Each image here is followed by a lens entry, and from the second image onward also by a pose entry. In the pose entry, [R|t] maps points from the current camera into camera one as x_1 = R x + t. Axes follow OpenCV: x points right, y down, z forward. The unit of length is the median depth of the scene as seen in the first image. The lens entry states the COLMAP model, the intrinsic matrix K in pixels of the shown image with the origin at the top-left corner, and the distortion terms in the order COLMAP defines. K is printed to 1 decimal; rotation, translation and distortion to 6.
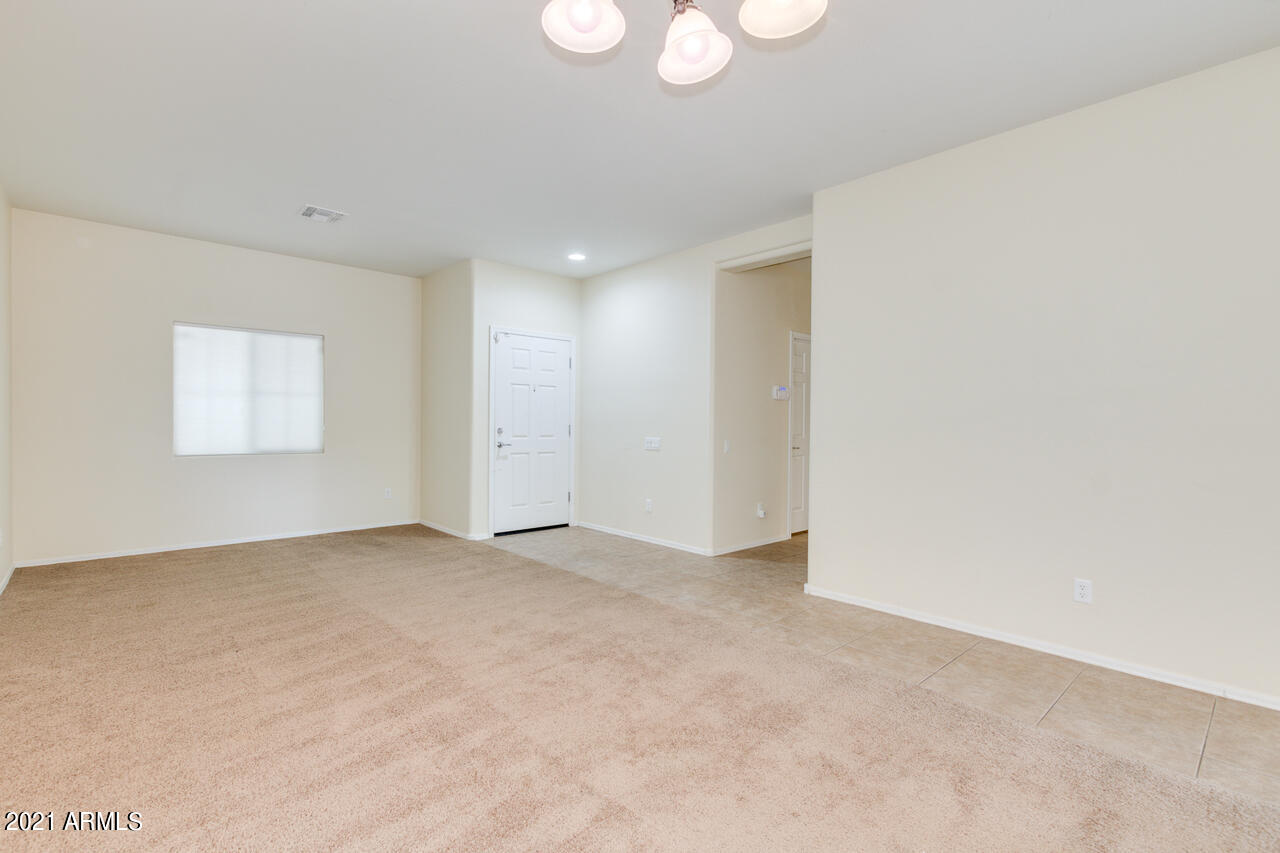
lens RADIAL K [[587.8, 0, 640.5], [0, 587.8, 431.5], [0, 0, 1]] dist [0.001548, -0.000113]
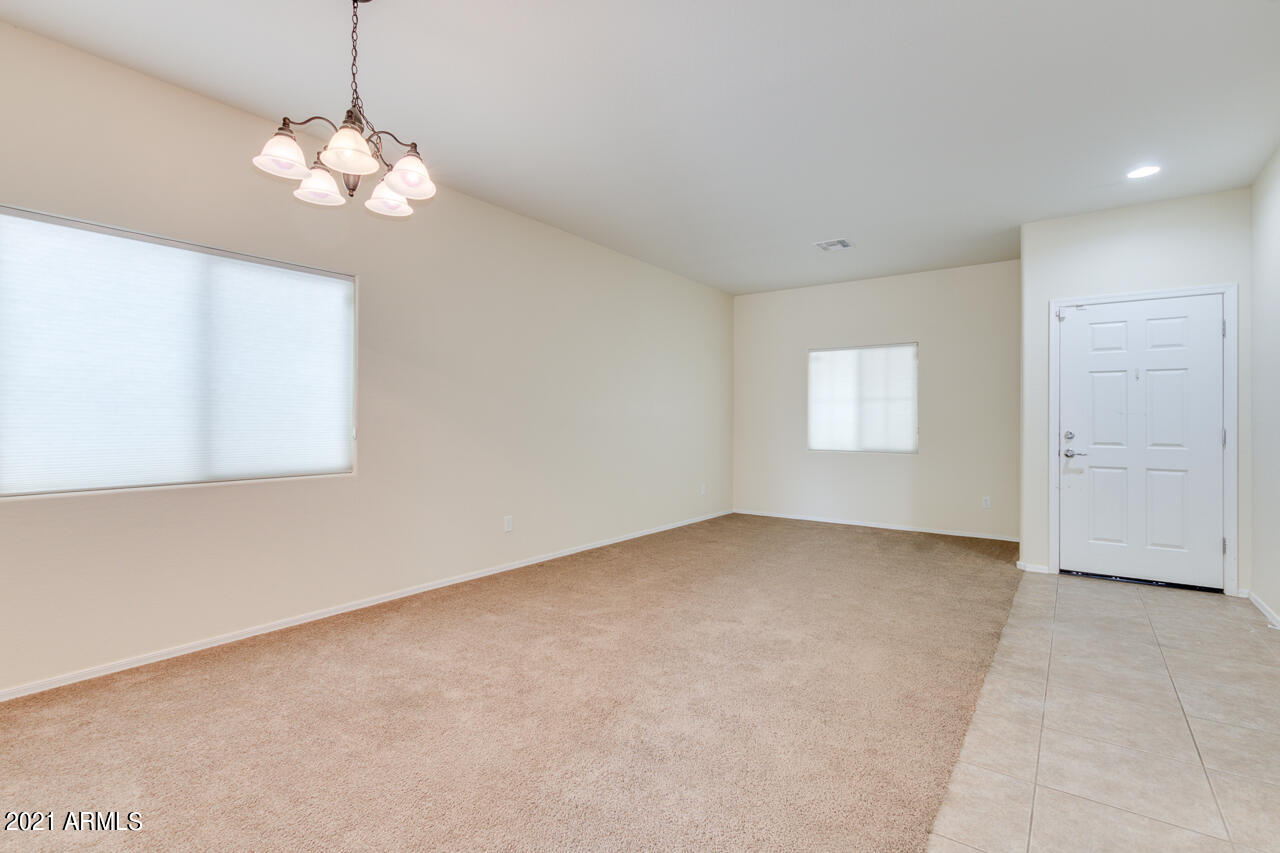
lens RADIAL K [[600.5, 0, 640.0], [0, 600.5, 426.5], [0, 0, 1]] dist [0.001734, 0.000362]
pose [[0.199166, 0.000745, -0.979965, 0.434045], [-0.020744, 0.999779, -0.003456, 0.001184], [0.979746, 0.021017, 0.199138, 0.320730]]
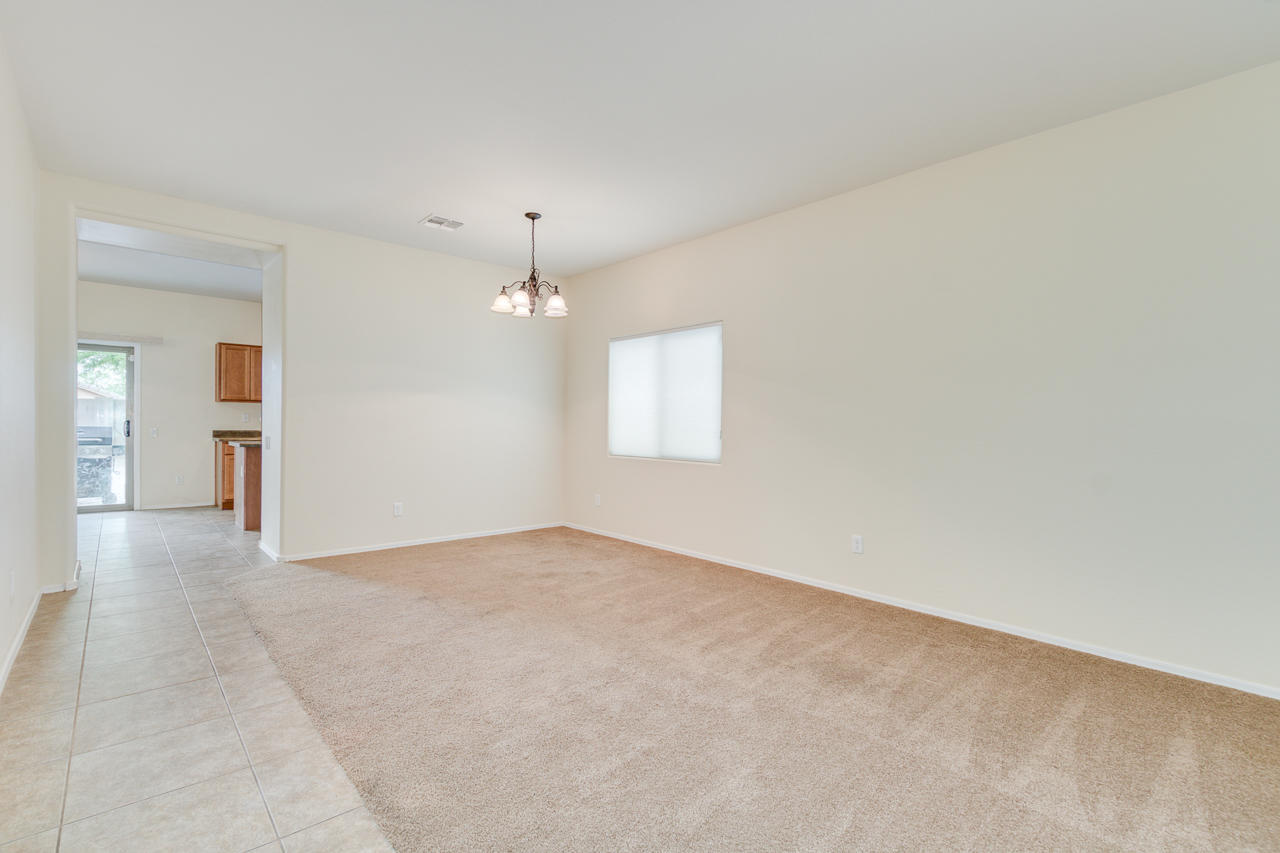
lens RADIAL K [[600.5, 0, 640.0], [0, 600.5, 426.5], [0, 0, 1]] dist [0.001734, 0.000362]
pose [[-0.999440, -0.023119, 0.024206, -0.153243], [-0.022607, 0.999520, 0.021198, -0.015499], [-0.024685, 0.020639, -0.999482, 1.028513]]
